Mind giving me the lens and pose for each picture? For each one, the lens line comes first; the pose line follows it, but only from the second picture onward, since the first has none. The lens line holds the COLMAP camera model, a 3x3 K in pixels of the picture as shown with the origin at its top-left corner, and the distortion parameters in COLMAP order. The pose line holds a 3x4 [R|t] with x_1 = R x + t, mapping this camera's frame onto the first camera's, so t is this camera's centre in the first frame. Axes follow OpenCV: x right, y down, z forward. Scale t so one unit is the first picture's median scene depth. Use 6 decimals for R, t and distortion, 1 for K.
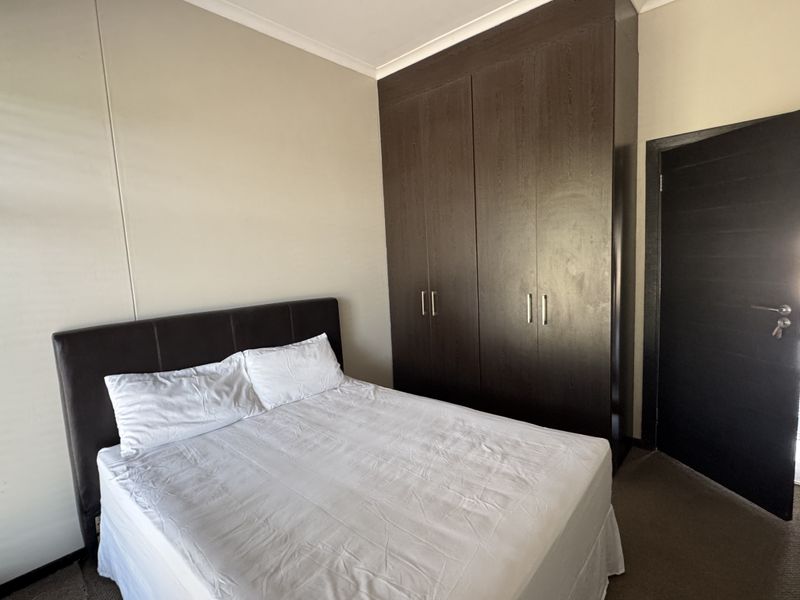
lens RADIAL K [[399.9, 0, 400.0], [0, 399.9, 300.0], [0, 0, 1]] dist [-0.002678, 0.000386]
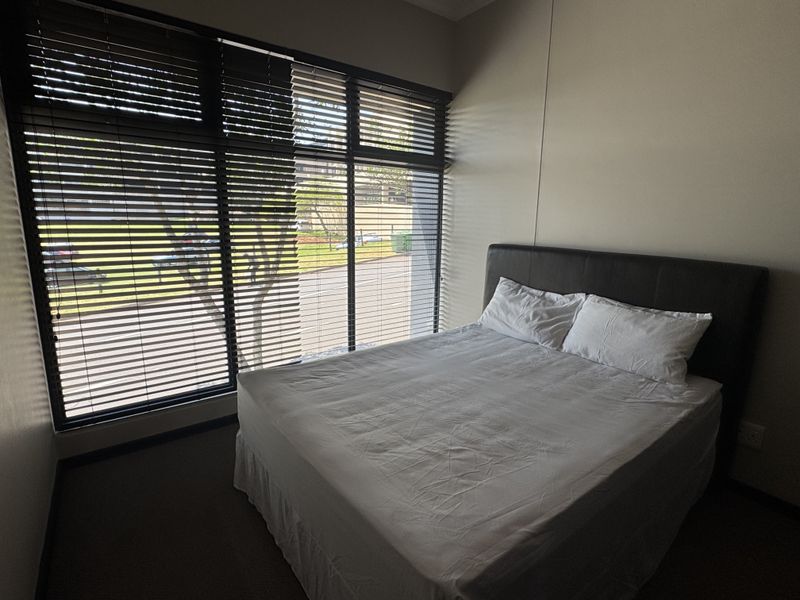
lens RADIAL K [[399.9, 0, 400.0], [0, 399.9, 300.0], [0, 0, 1]] dist [-0.002678, 0.000386]
pose [[-0.196839, 0.236959, -0.951370, 0.821183], [-0.116942, 0.957753, 0.262744, -0.082154], [0.973437, 0.162974, -0.160813, 0.880006]]
